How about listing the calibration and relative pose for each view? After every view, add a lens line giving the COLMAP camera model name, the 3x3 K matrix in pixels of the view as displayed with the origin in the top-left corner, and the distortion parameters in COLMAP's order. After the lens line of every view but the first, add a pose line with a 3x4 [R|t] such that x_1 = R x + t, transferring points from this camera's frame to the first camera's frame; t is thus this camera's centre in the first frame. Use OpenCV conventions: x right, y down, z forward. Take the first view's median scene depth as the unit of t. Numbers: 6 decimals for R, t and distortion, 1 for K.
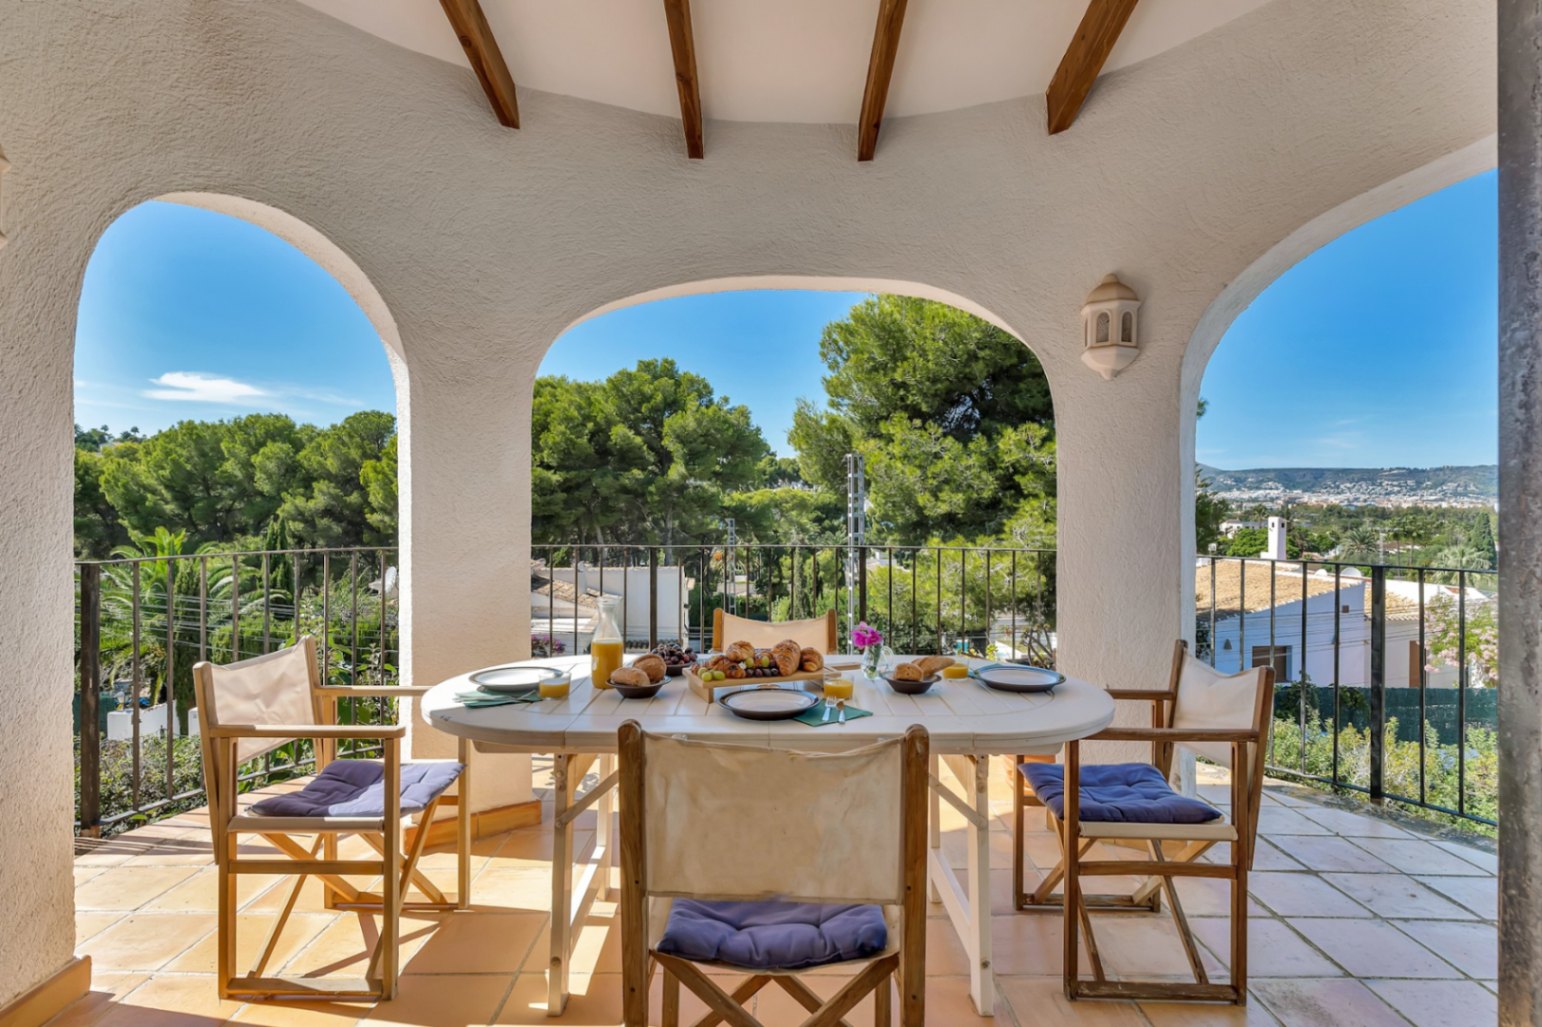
lens RADIAL K [[801.2, 0, 769.0], [0, 801.2, 502.3], [0, 0, 1]] dist [-0.000179, -0.000229]
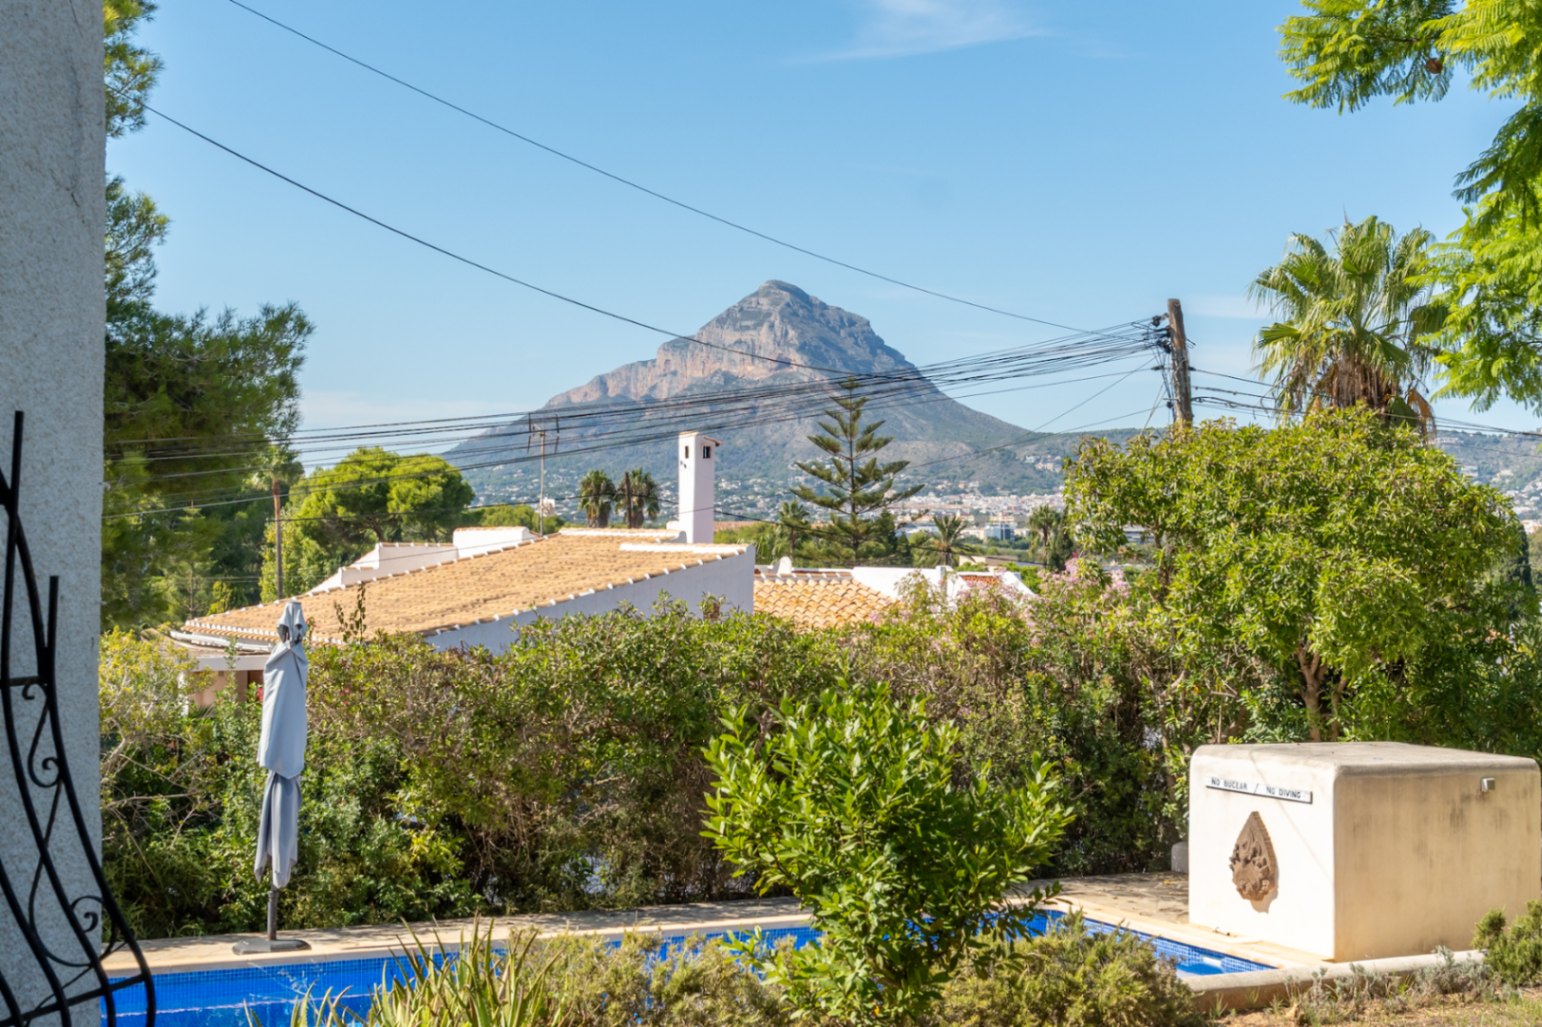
lens RADIAL K [[2625.9, 0, 776.1], [0, 2625.9, 463.7], [0, 0, 1]] dist [0.005987, 0.035155]
pose [[0.914997, 0.008921, 0.403361, 0.241489], [0.000559, 0.999727, -0.023379, 0.116522], [-0.403460, 0.021617, 0.914742, -0.415330]]
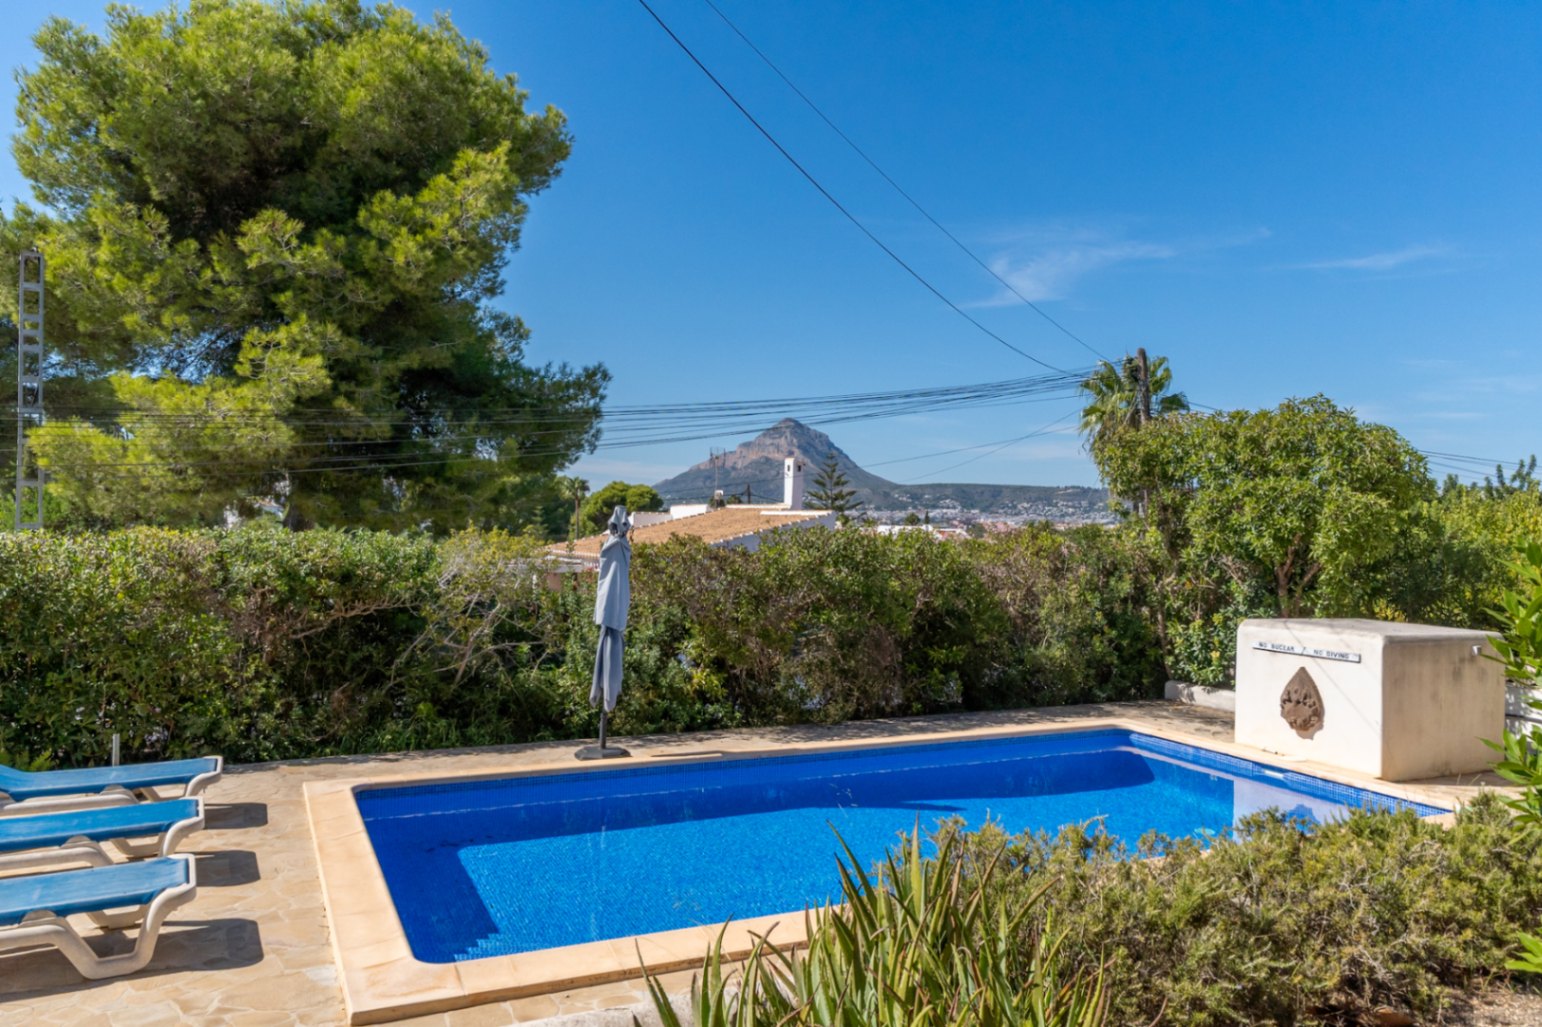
lens RADIAL K [[1121.6, 0, 769.2], [0, 1121.6, 510.6], [0, 0, 1]] dist [-0.007186, 0.002636]
pose [[0.920959, 0.016841, 0.389295, 0.308510], [-0.013826, 0.999849, -0.010544, 0.148403], [-0.389414, 0.004328, 0.921053, -0.056128]]
